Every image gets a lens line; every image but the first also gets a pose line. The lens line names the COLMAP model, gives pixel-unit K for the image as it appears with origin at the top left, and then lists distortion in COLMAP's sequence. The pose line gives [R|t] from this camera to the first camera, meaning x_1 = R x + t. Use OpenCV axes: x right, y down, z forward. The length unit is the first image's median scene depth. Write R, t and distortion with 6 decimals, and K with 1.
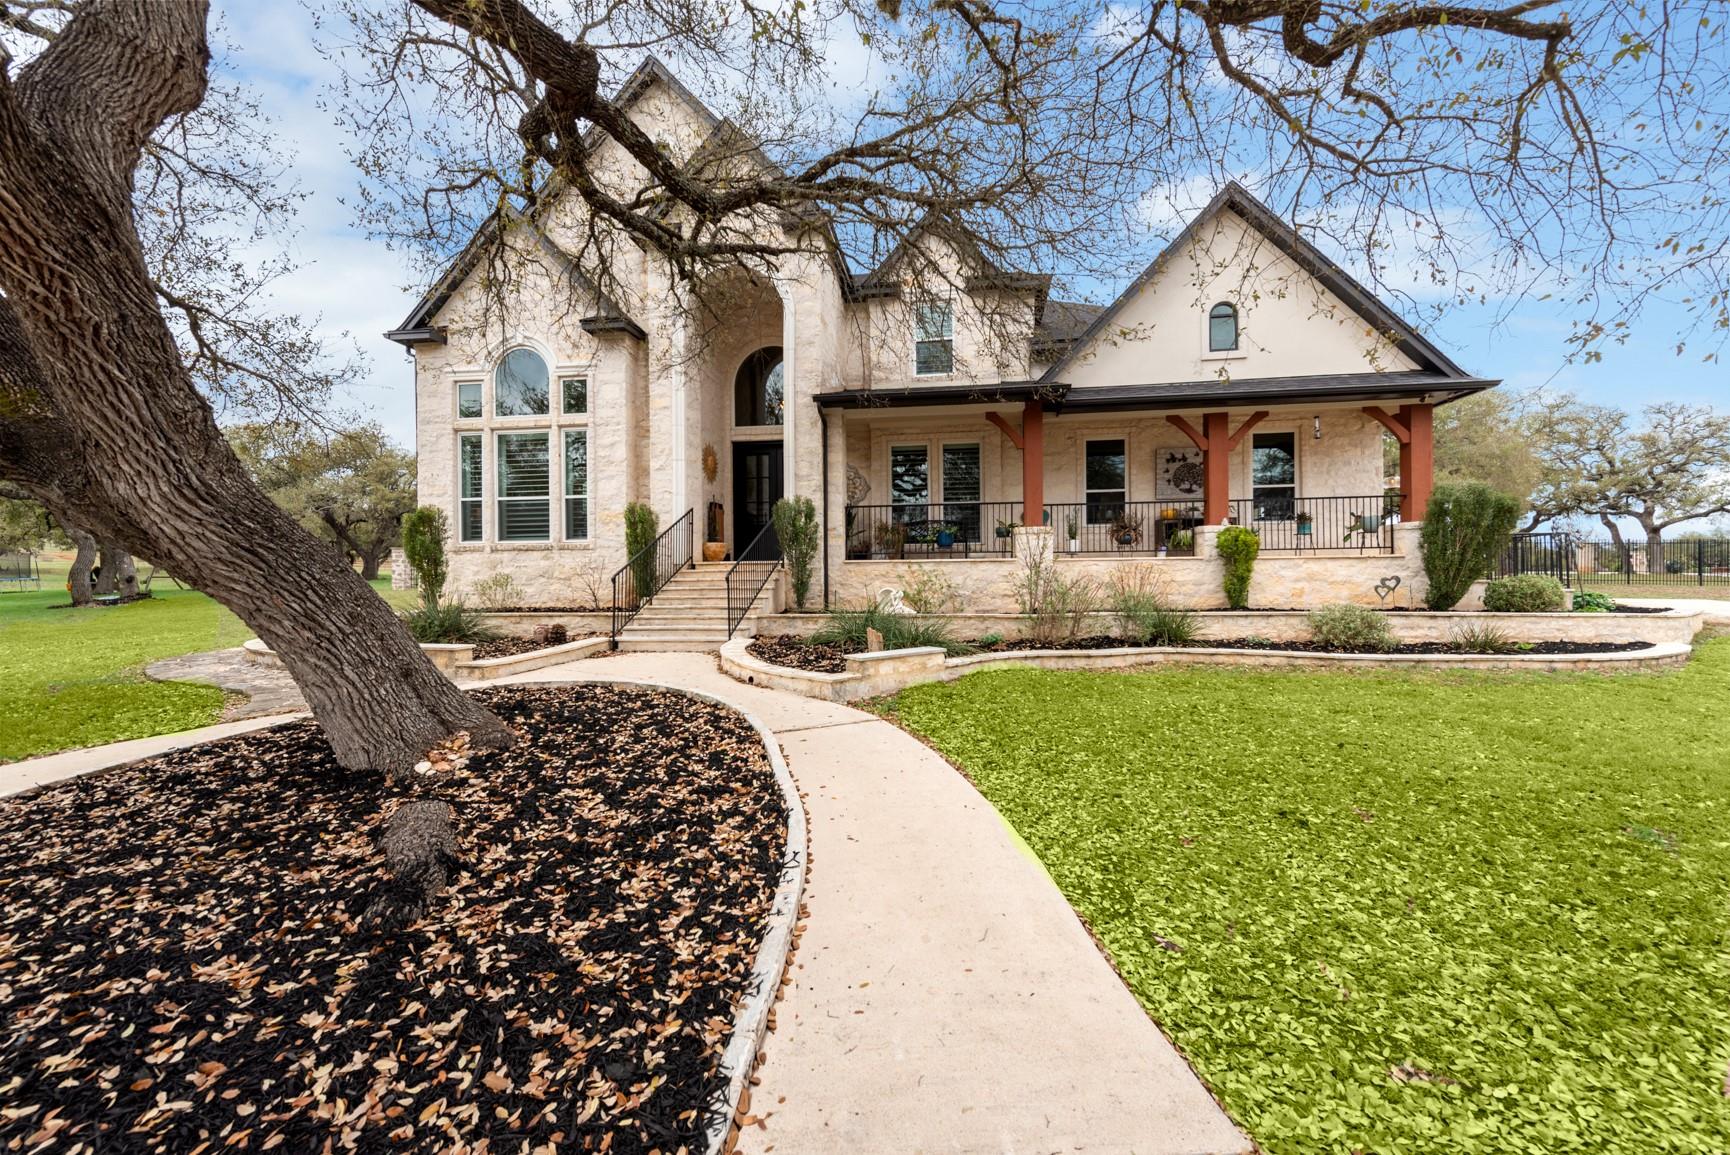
lens RADIAL K [[673.8, 0, 865.0], [0, 673.8, 577.5], [0, 0, 1]] dist [0.010008, -0.000130]
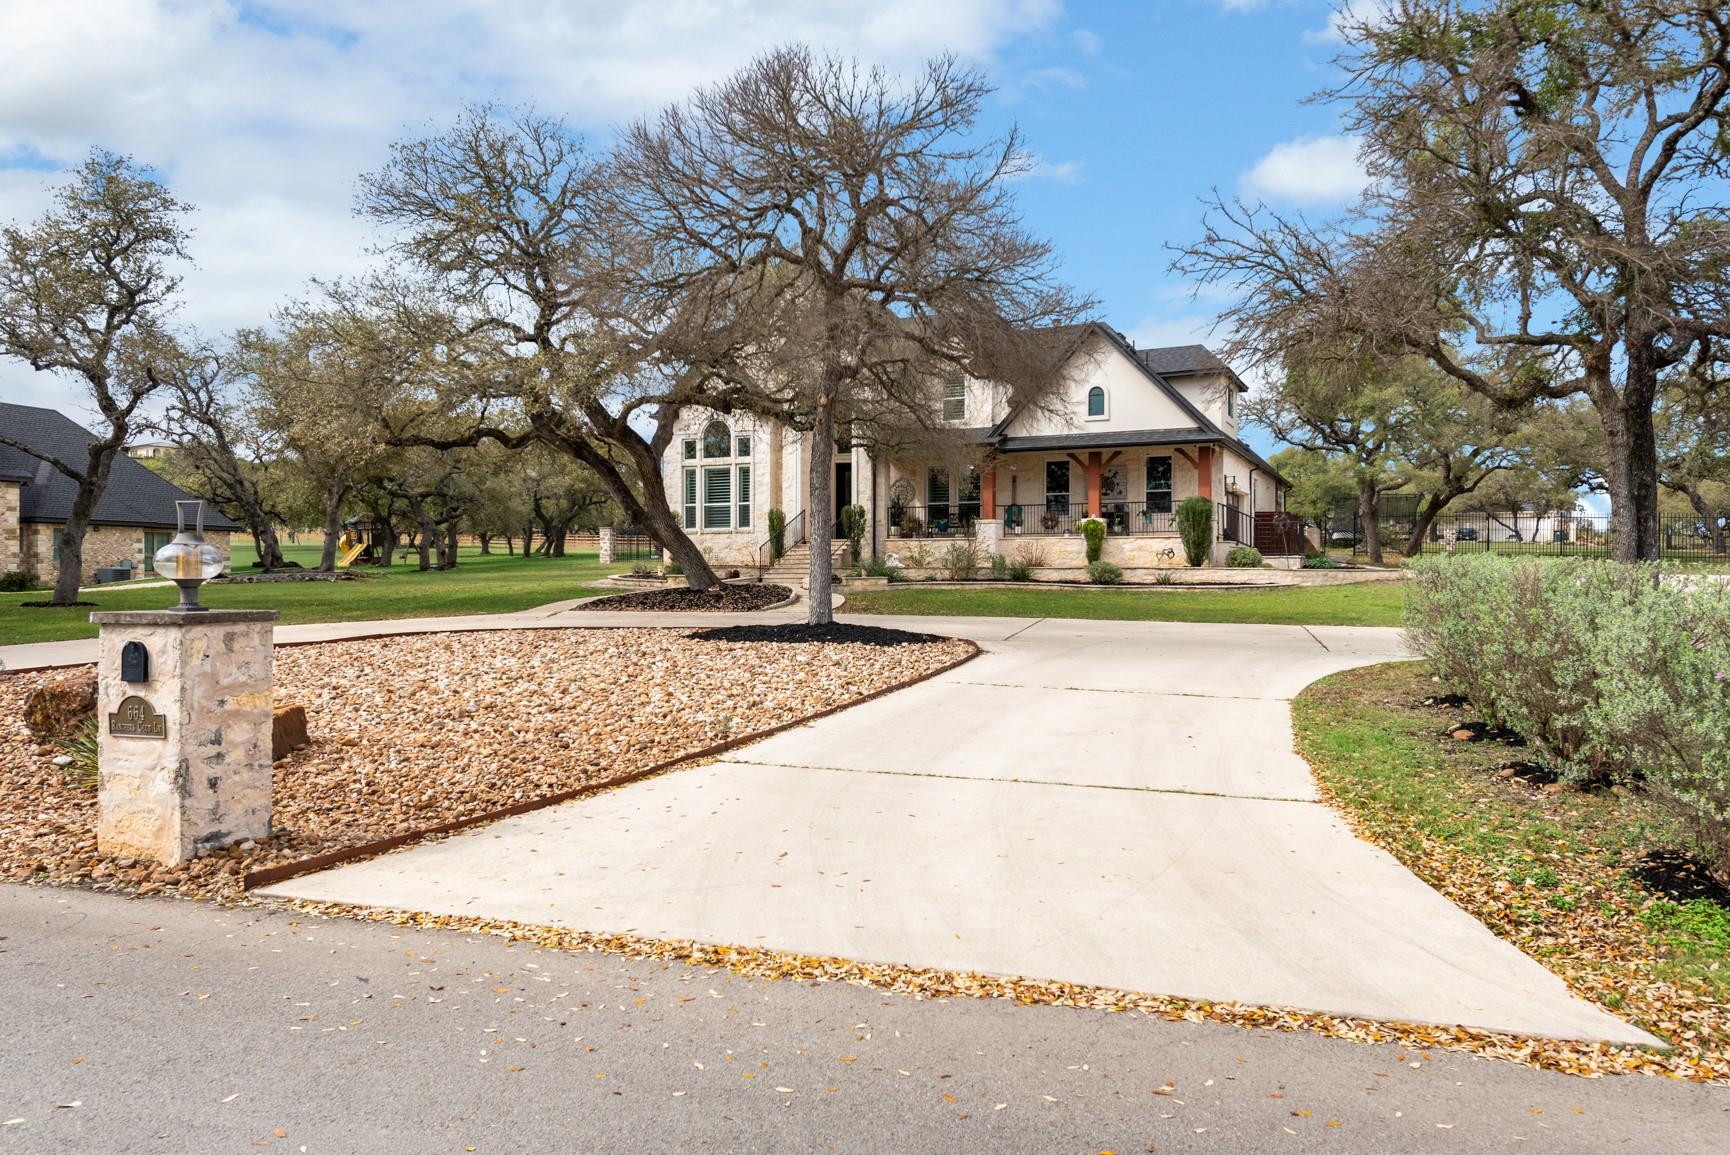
lens RADIAL K [[1143.9, 0, 865.7], [0, 1143.9, 564.6], [0, 0, 1]] dist [0.006977, 0.000575]
pose [[0.955799, 0.005377, -0.293972, 0.804713], [-0.005234, 0.999985, 0.001272, 0.037938], [0.293975, 0.000323, 0.955813, -1.878884]]
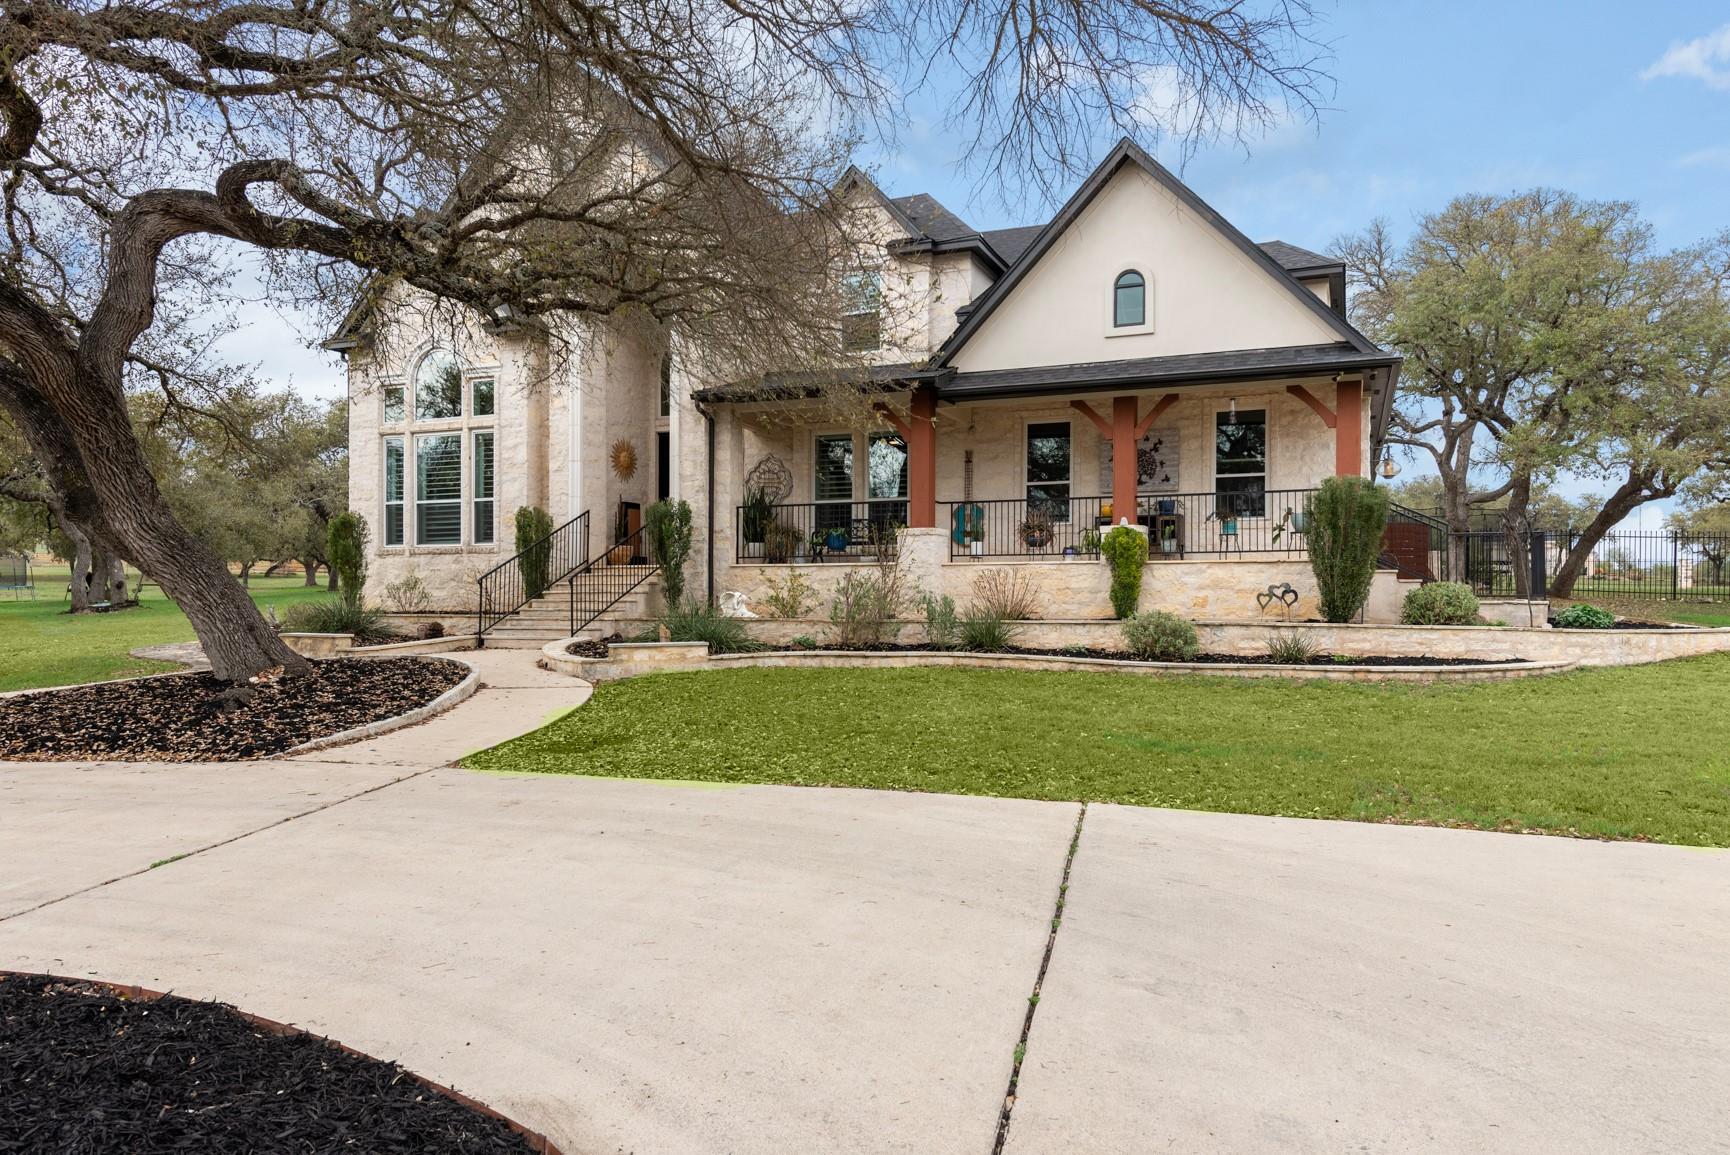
lens RADIAL K [[1144.7, 0, 867.3], [0, 1144.7, 595.0], [0, 0, 1]] dist [0.002004, 0.001891]
pose [[0.970171, 0.007964, -0.242291, 0.549492], [-0.008228, 0.999966, -0.000079, 0.016145], [0.242282, 0.002070, 0.970204, -0.511782]]
